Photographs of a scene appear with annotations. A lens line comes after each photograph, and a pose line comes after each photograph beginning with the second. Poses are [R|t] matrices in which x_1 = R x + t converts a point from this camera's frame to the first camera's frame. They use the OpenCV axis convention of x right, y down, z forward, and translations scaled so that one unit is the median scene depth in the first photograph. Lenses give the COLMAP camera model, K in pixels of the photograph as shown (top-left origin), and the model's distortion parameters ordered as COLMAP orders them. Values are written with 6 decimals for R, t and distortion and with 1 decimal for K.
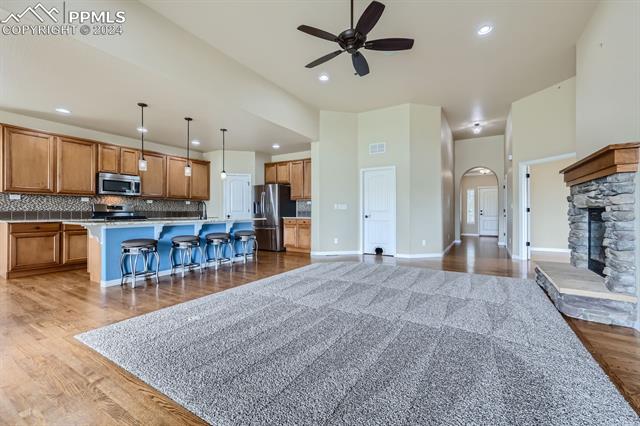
lens RADIAL K [[277.0, 0, 325.4], [0, 277.0, 212.2], [0, 0, 1]] dist [-0.012206, 0.005277]
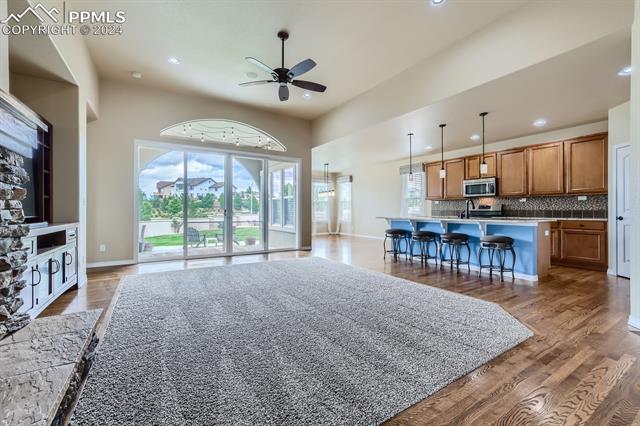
lens RADIAL K [[277.0, 0, 313.8], [0, 277.0, 209.1], [0, 0, 1]] dist [-0.012206, 0.005277]
pose [[-0.458971, -0.007613, -0.888419, 0.526015], [-0.001663, 0.999969, -0.007710, 0.001342], [0.888450, -0.002062, -0.458969, 0.776902]]
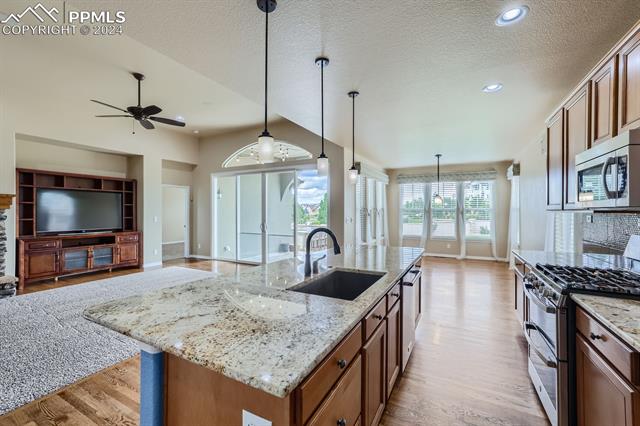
lens RADIAL K [[277.0, 0, 322.0], [0, 277.0, 215.0], [0, 0, 1]] dist [-0.012206, 0.005277]
pose [[-0.999433, 0.000759, -0.033661, -0.384150], [0.000269, 0.999894, 0.014544, -0.050383], [0.033669, 0.014526, -0.999327, 1.131975]]
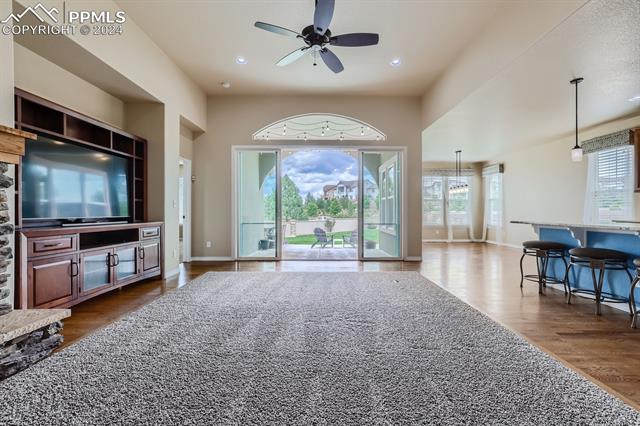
lens RADIAL K [[277.0, 0, 318.8], [0, 277.0, 213.6], [0, 0, 1]] dist [-0.012206, 0.005277]
pose [[-0.855170, 0.001864, -0.518345, 0.269346], [-0.002213, 0.999971, 0.007249, 0.000182], [0.518344, 0.007346, -0.855141, 0.836509]]
